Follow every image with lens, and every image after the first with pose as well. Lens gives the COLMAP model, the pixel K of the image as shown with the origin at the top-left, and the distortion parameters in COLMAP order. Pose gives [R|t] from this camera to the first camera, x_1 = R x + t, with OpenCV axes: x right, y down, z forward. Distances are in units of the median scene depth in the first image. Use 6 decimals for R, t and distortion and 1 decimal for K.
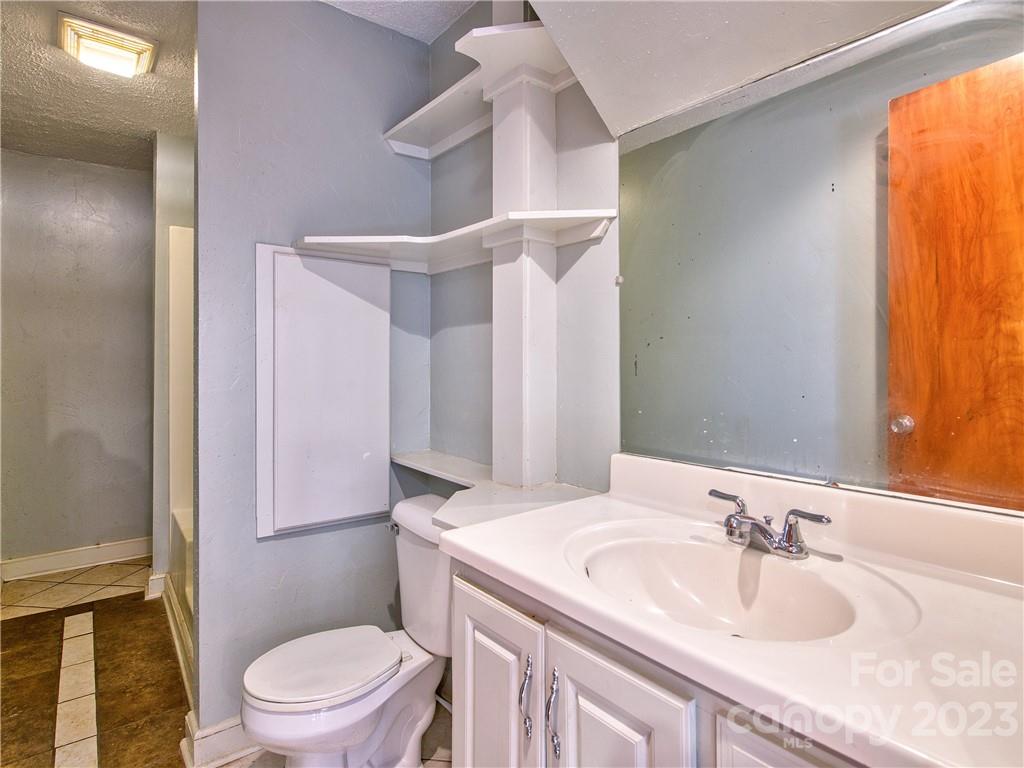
lens RADIAL K [[554.5, 0, 515.5], [0, 554.5, 377.7], [0, 0, 1]] dist [-0.002289, -0.001009]
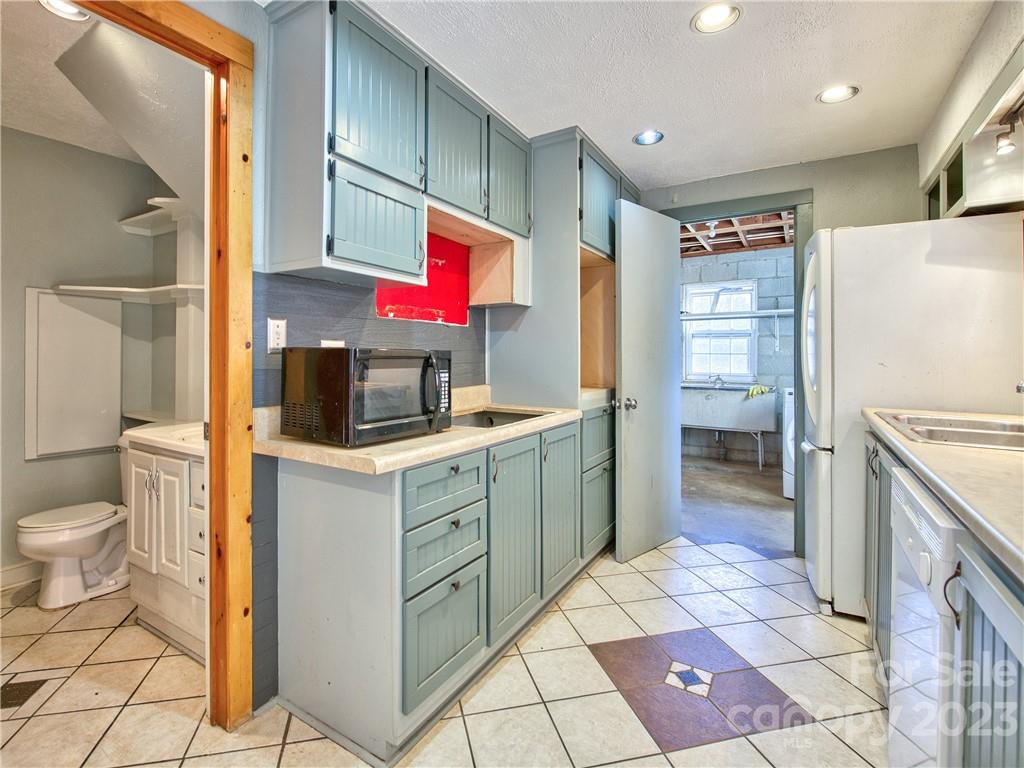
lens RADIAL K [[476.0, 0, 471.3], [0, 476.0, 358.1], [0, 0, 1]] dist [-0.013056, -0.000260]
pose [[0.946522, -0.000463, 0.322639, 0.355567], [0.007187, 0.999781, -0.019650, 0.013329], [-0.322559, 0.020918, 0.946318, -0.790508]]
